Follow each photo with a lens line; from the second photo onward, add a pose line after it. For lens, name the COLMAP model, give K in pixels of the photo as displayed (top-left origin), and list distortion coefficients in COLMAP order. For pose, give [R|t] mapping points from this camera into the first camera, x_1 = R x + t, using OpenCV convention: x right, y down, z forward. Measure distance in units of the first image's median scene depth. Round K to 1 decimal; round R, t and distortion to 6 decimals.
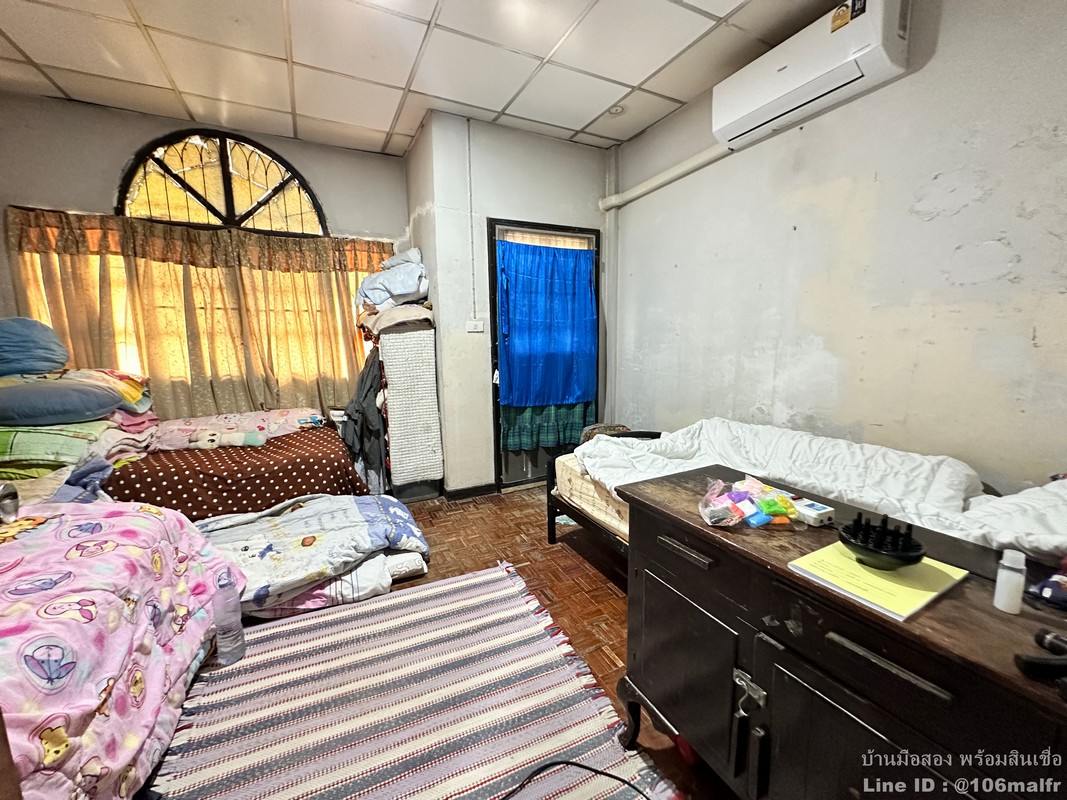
lens RADIAL K [[427.8, 0, 534.2], [0, 427.8, 398.5], [0, 0, 1]] dist [-0.005474, 0.000884]
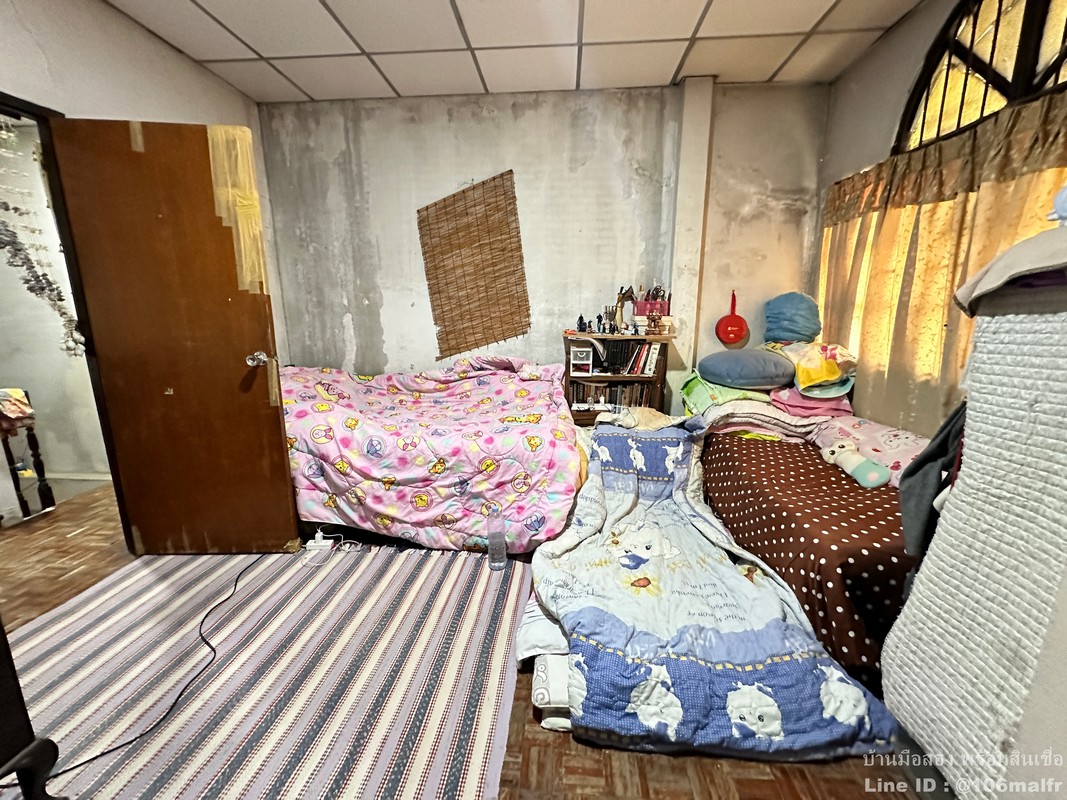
lens RADIAL K [[427.8, 0, 538.9], [0, 427.8, 399.8], [0, 0, 1]] dist [-0.005474, 0.000884]
pose [[-0.522447, 0.191291, -0.830937, 0.127004], [-0.105721, 0.952459, 0.285737, -0.158737], [0.846092, 0.237130, -0.477386, 0.967239]]
